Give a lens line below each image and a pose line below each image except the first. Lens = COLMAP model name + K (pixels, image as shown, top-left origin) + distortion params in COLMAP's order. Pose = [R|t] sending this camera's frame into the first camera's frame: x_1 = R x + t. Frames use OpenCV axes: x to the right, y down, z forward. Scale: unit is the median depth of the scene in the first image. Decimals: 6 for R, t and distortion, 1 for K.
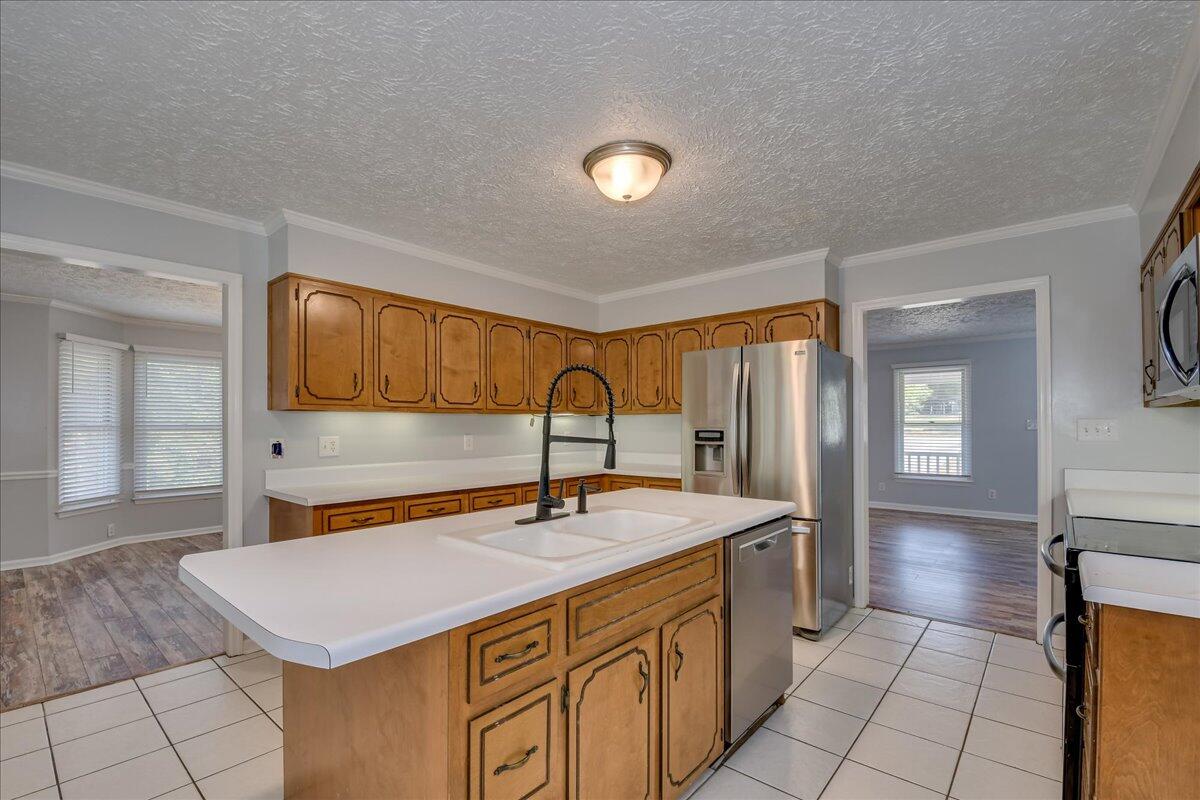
lens RADIAL K [[540.0, 0, 578.0], [0, 540.0, 424.1], [0, 0, 1]] dist [-0.000267, -0.000624]
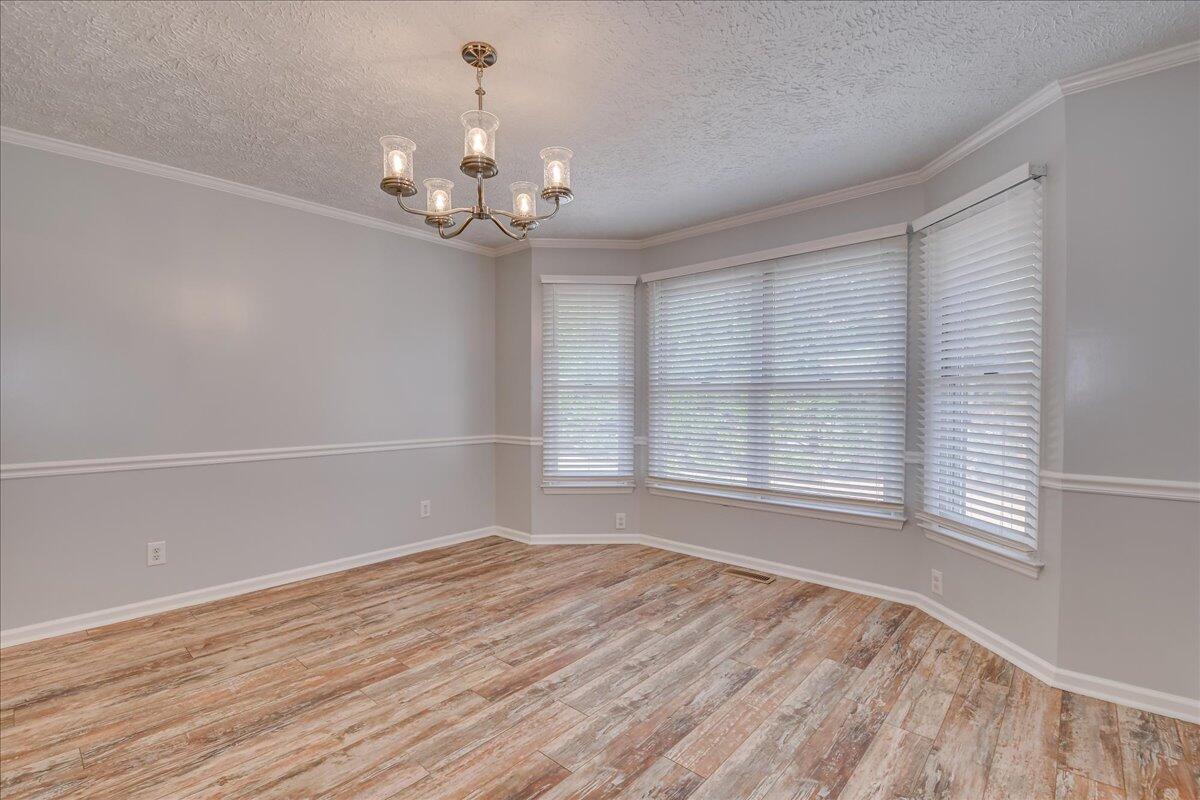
lens RADIAL K [[536.1, 0, 600.0], [0, 536.1, 400.0], [0, 0, 1]] dist [0.000234, -0.000099]
pose [[-0.003929, 0.007253, -0.999966, -0.113056], [-0.001369, 0.999973, 0.007259, 0.019913], [0.999991, 0.001398, -0.003919, 1.105779]]
